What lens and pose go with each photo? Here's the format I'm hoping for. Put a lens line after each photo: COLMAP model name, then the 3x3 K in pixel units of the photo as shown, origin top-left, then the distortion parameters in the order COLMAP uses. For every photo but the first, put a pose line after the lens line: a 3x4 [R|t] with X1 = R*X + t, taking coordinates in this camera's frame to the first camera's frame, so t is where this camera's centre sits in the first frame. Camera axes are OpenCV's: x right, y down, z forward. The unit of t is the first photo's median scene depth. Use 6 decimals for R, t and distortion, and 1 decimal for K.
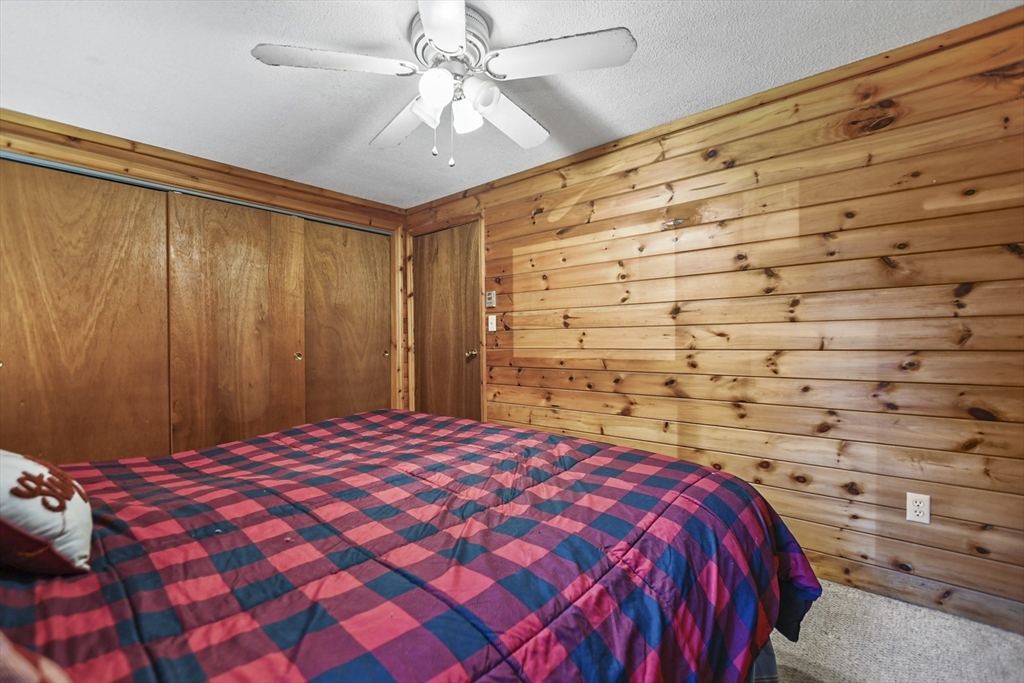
lens RADIAL K [[454.2, 0, 506.0], [0, 454.2, 337.0], [0, 0, 1]] dist [-0.010286, 0.001229]
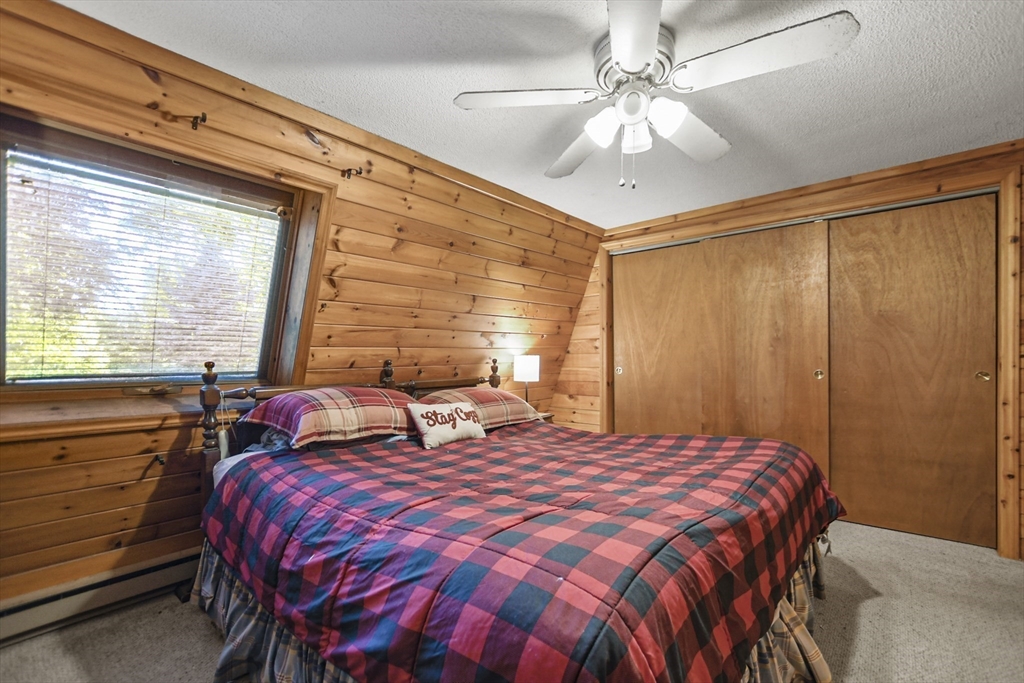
lens RADIAL K [[454.2, 0, 506.0], [0, 454.2, 337.0], [0, 0, 1]] dist [-0.010286, 0.001229]
pose [[0.001232, -0.035778, -0.999359, 0.497281], [0.019248, 0.999175, -0.035748, -0.013047], [0.999814, -0.019191, 0.001920, 0.407402]]
